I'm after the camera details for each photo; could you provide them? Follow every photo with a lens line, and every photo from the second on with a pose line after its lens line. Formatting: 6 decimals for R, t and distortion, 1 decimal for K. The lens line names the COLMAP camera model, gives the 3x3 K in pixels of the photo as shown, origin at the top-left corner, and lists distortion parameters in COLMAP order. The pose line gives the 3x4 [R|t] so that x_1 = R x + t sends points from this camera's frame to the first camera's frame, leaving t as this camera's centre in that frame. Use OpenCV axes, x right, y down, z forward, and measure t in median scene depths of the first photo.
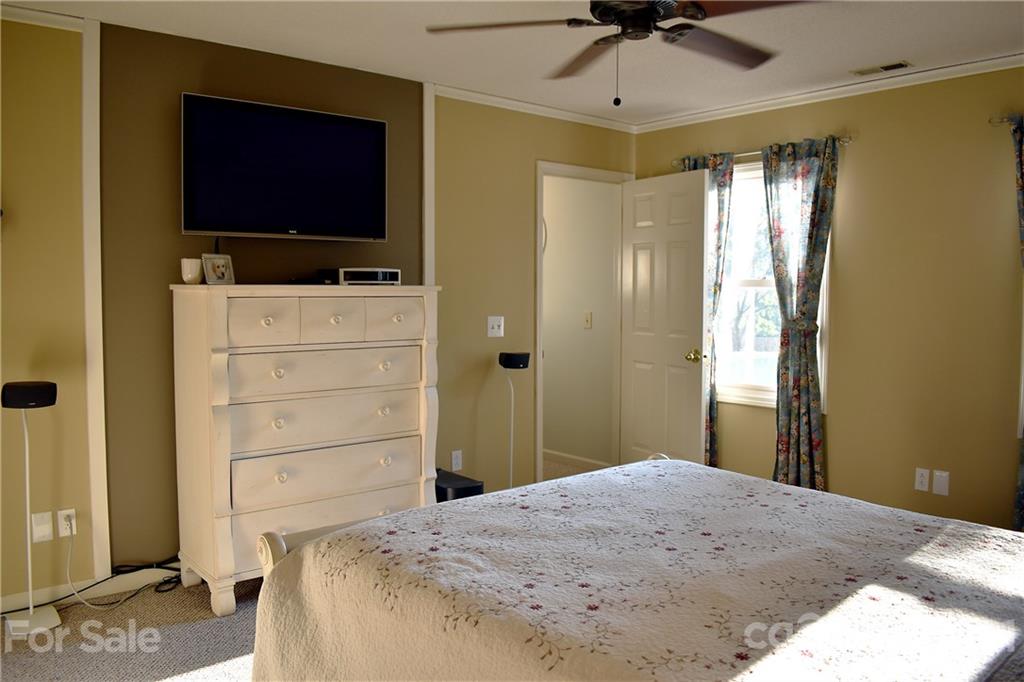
lens RADIAL K [[805.5, 0, 514.3], [0, 805.5, 339.8], [0, 0, 1]] dist [-0.084233, -0.006032]
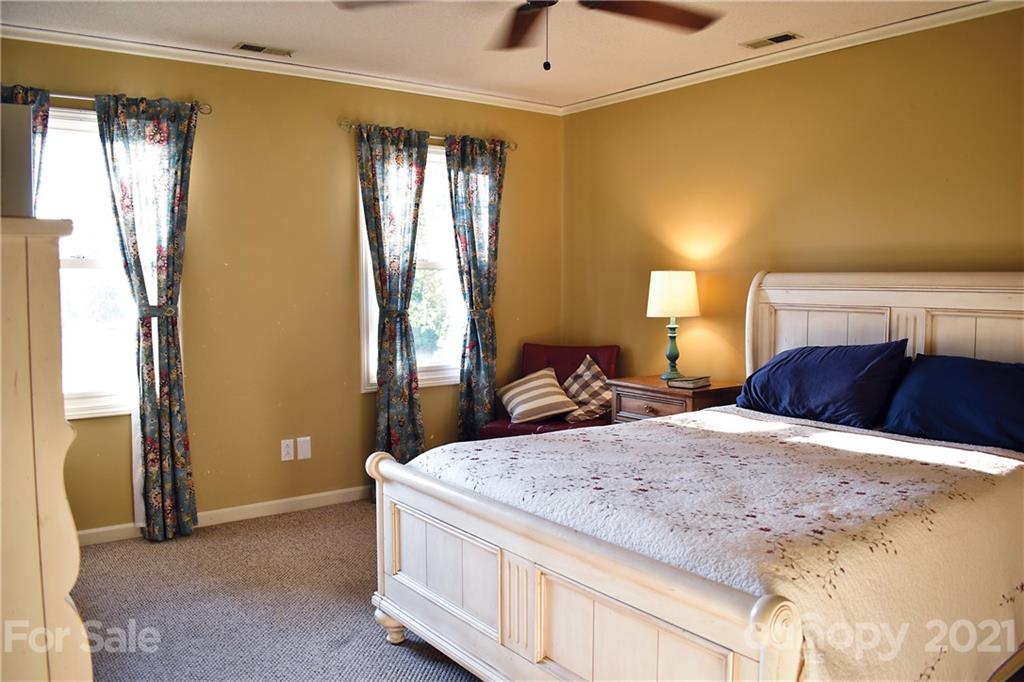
lens RADIAL K [[805.5, 0, 520.5], [0, 805.5, 340.1], [0, 0, 1]] dist [-0.084233, -0.006032]
pose [[0.054588, -0.074888, 0.995697, -0.480945], [0.066828, 0.995222, 0.071189, -0.022979], [-0.996270, 0.062654, 0.059332, 0.561867]]
